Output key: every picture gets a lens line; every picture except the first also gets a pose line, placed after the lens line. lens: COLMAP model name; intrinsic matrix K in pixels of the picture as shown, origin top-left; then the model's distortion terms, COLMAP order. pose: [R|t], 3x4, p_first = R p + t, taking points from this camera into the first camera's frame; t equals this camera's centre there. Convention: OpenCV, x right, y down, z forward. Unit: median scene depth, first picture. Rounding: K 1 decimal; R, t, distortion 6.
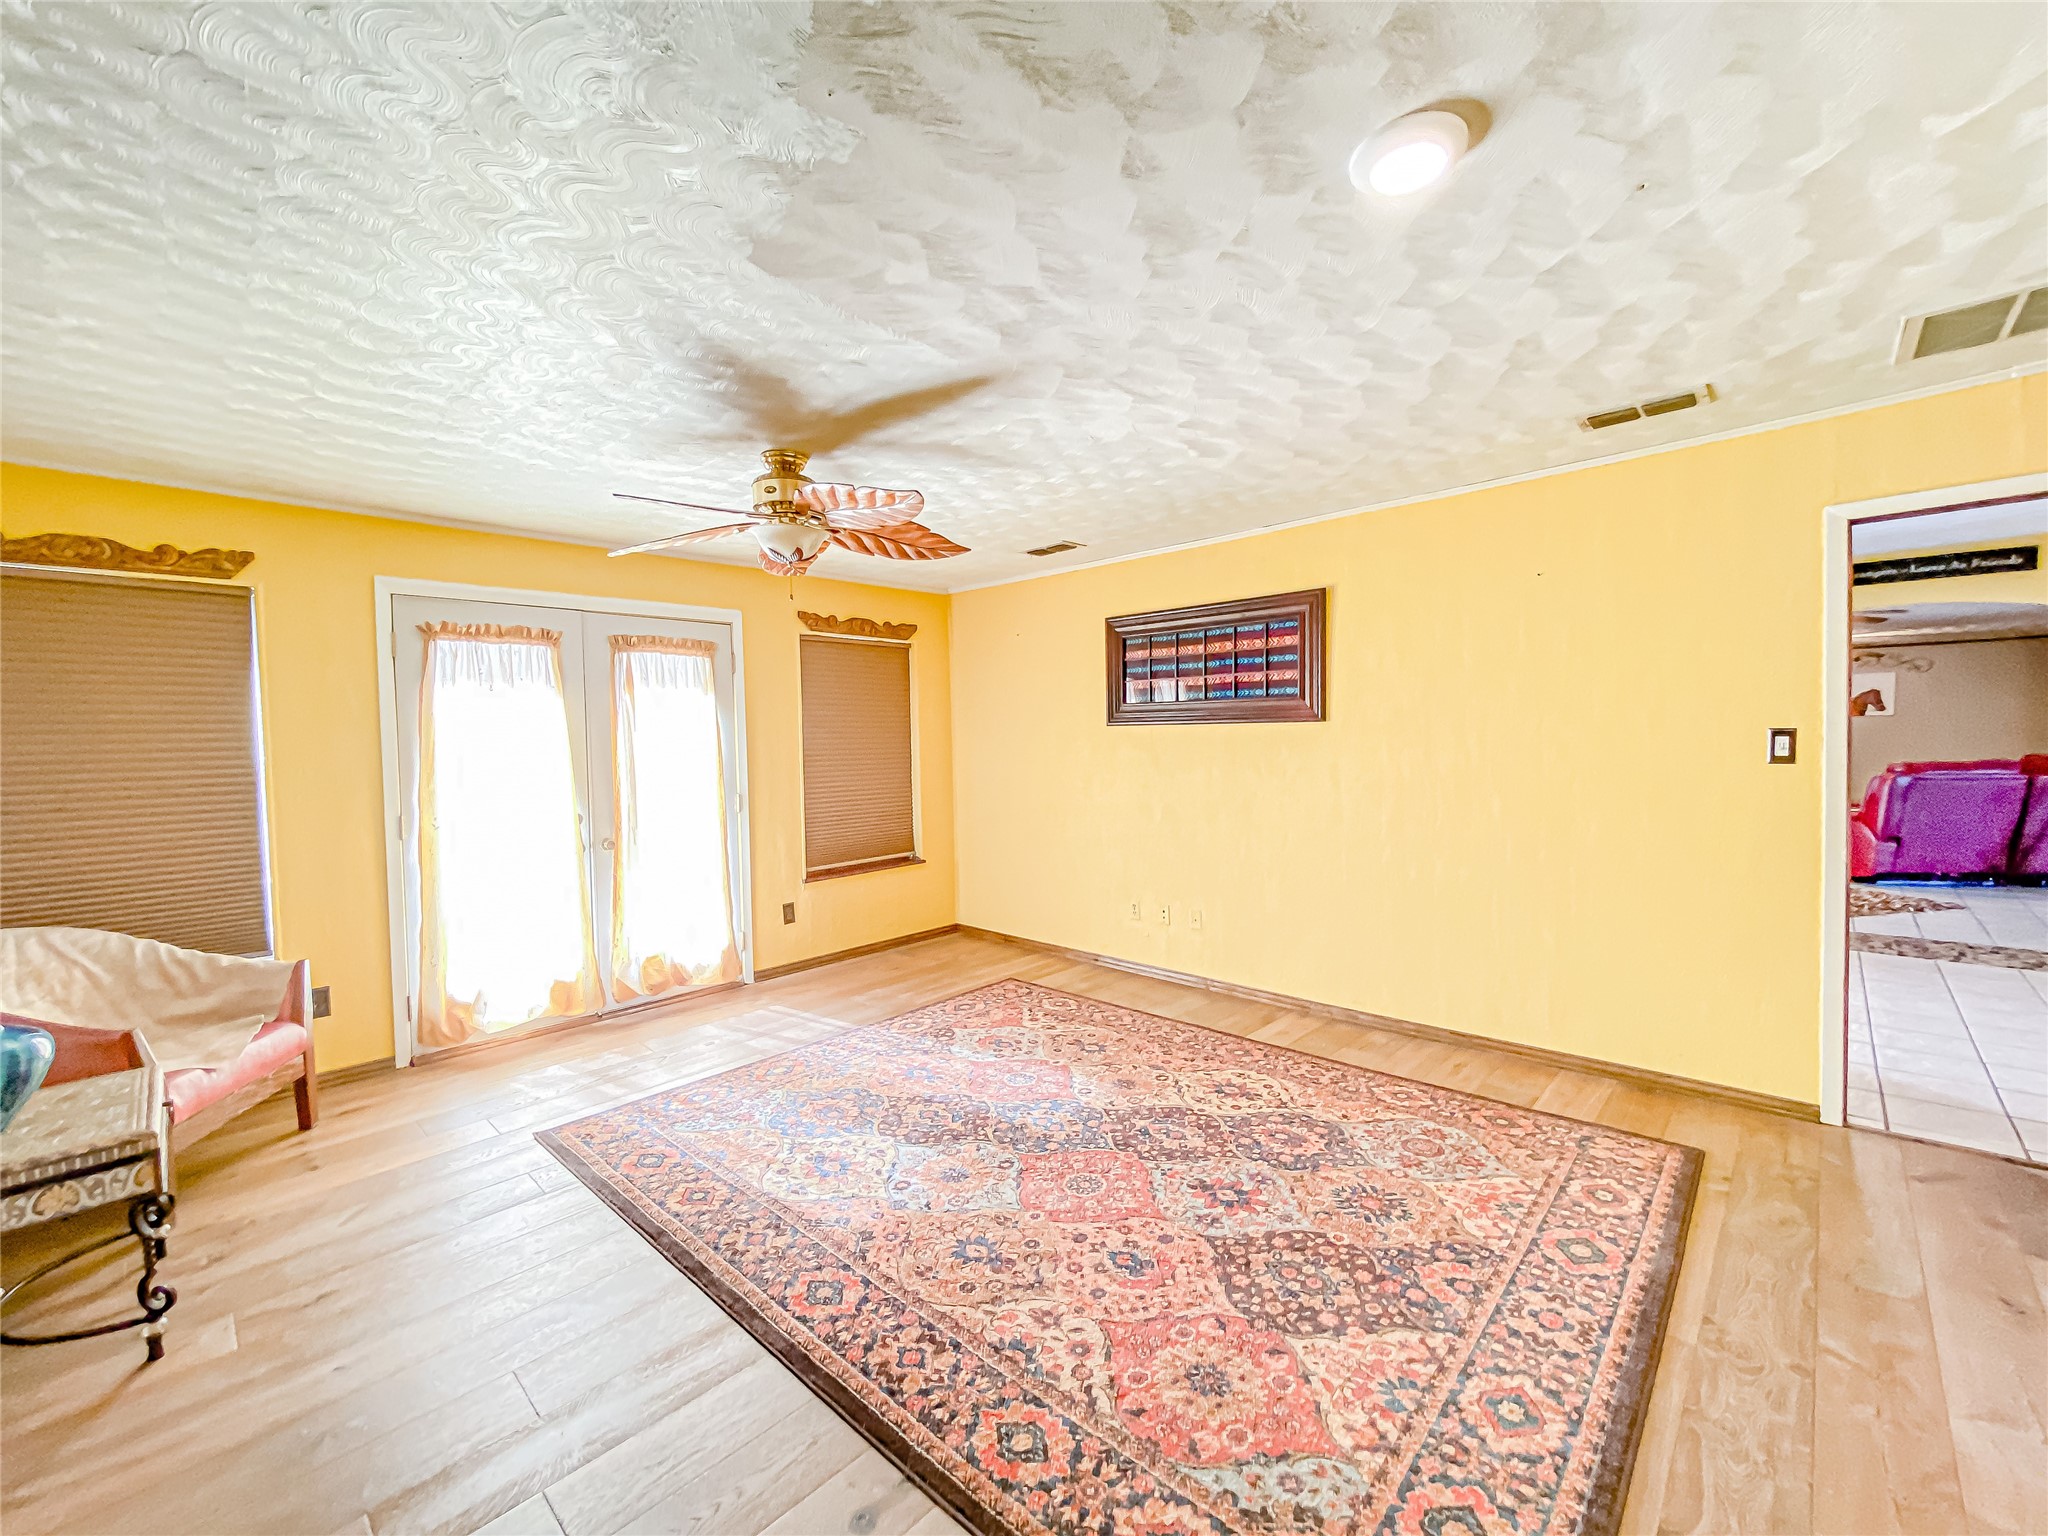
lens RADIAL K [[844.7, 0, 1024.0], [0, 844.7, 768.0], [0, 0, 1]] dist [0.008086, -0.000293]
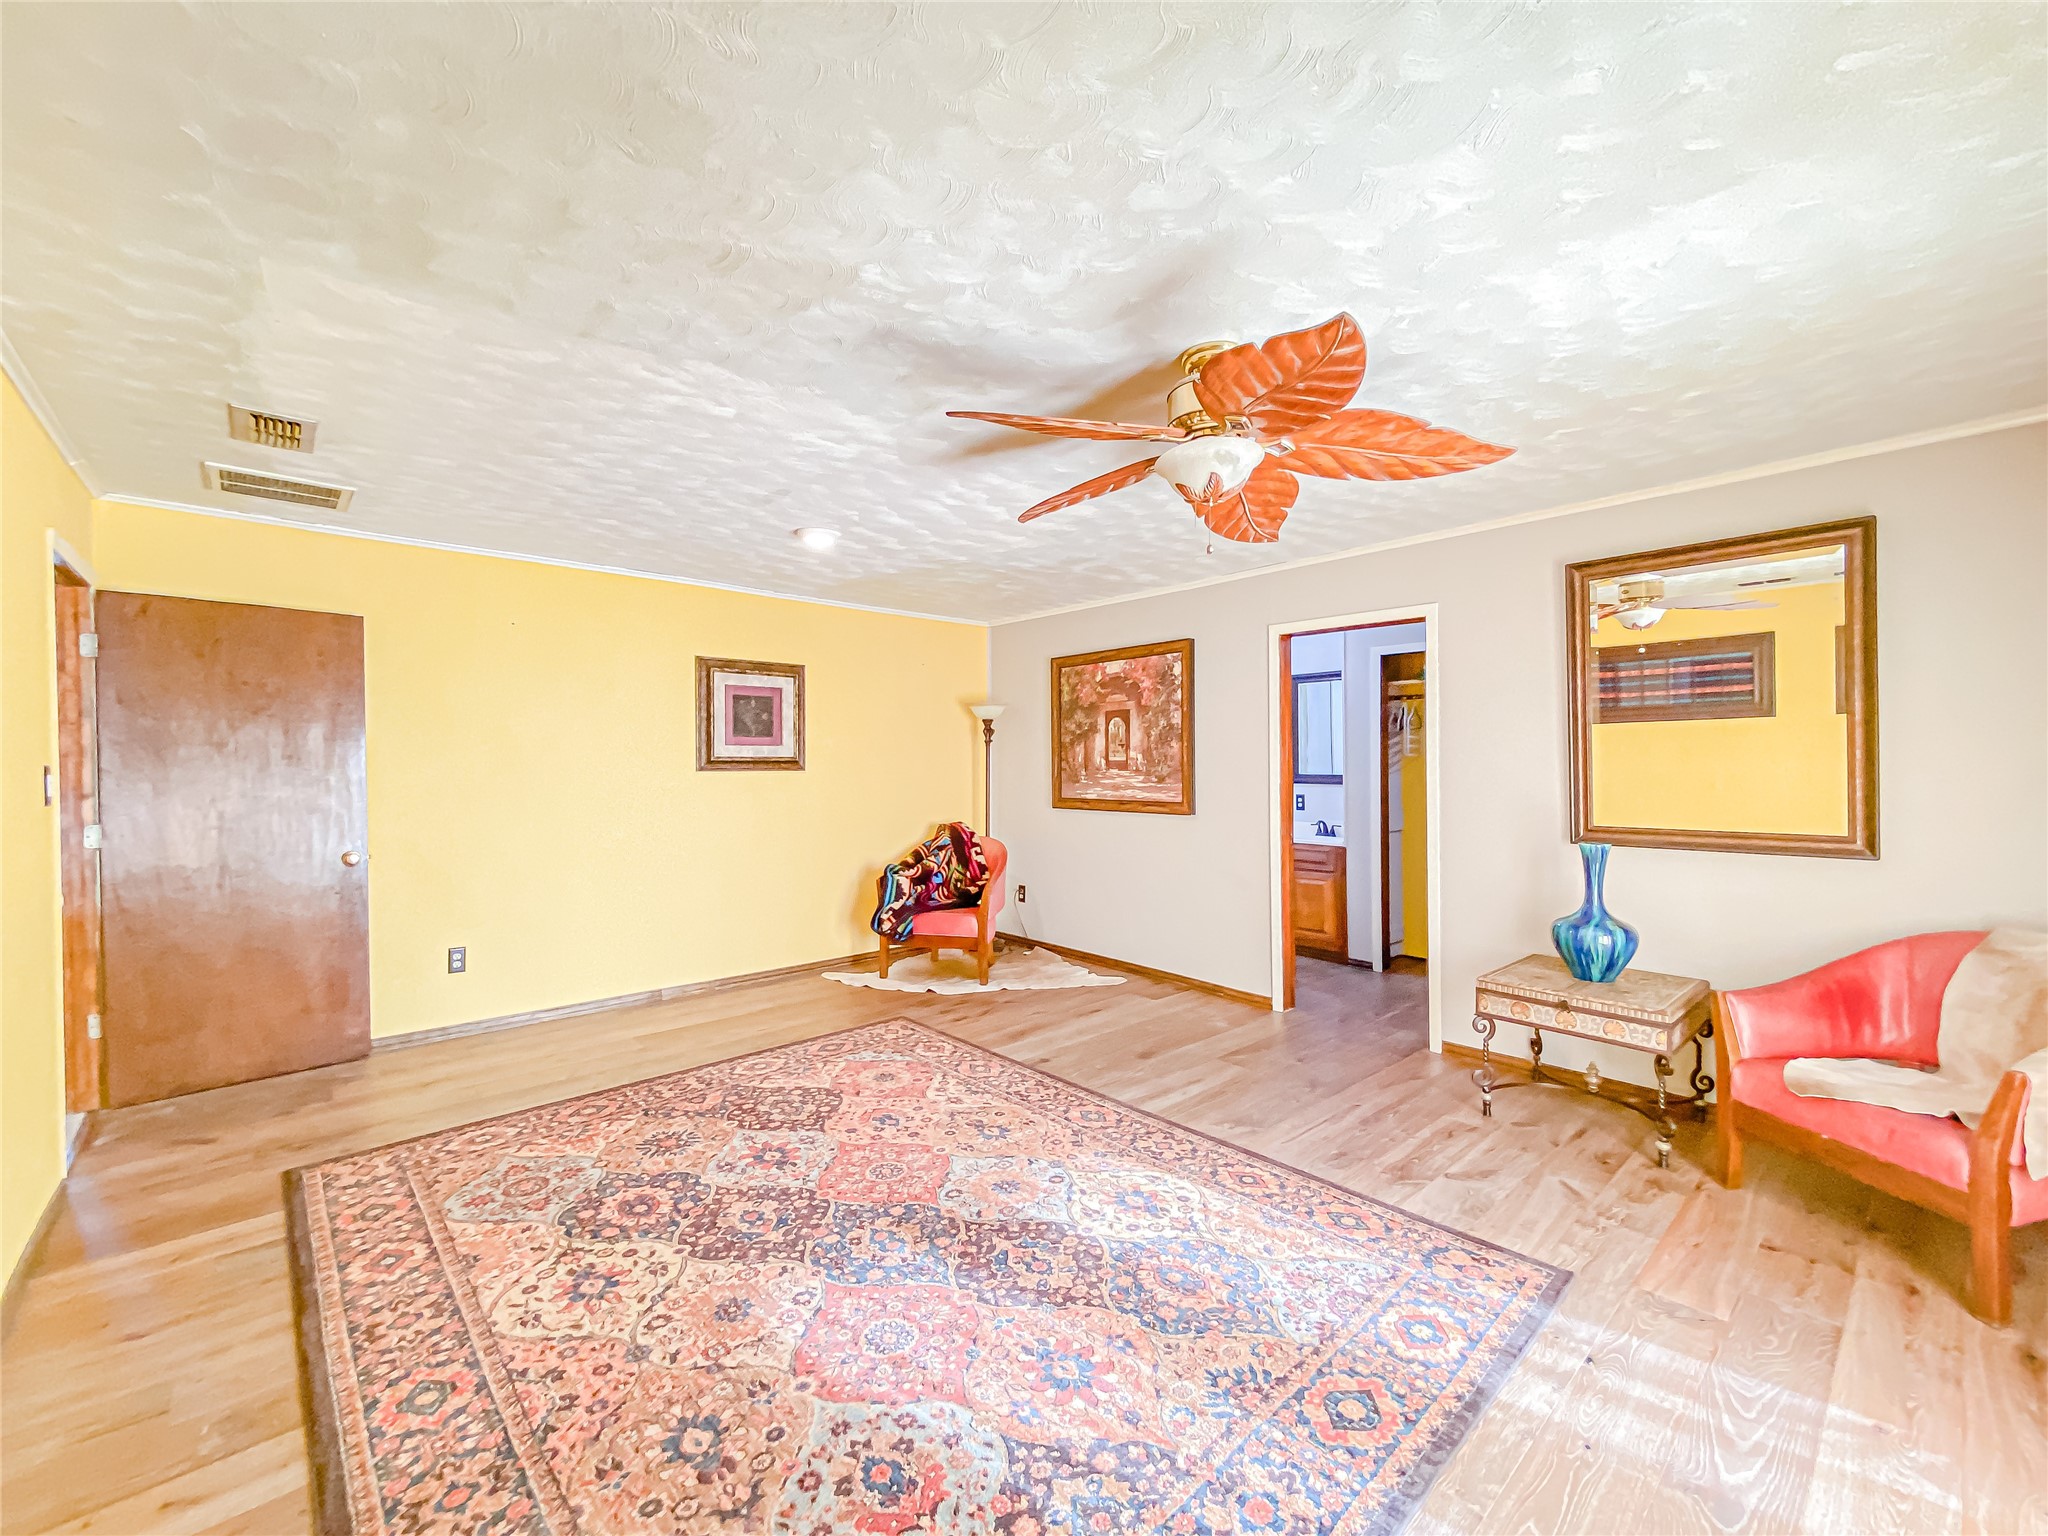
lens RADIAL K [[844.7, 0, 1024.0], [0, 844.7, 768.0], [0, 0, 1]] dist [0.008086, -0.000293]
pose [[-0.996802, 0.025545, 0.075717, -0.190685], [0.028553, 0.998834, 0.038923, -0.055362], [-0.074634, 0.040961, -0.996369, 1.967379]]
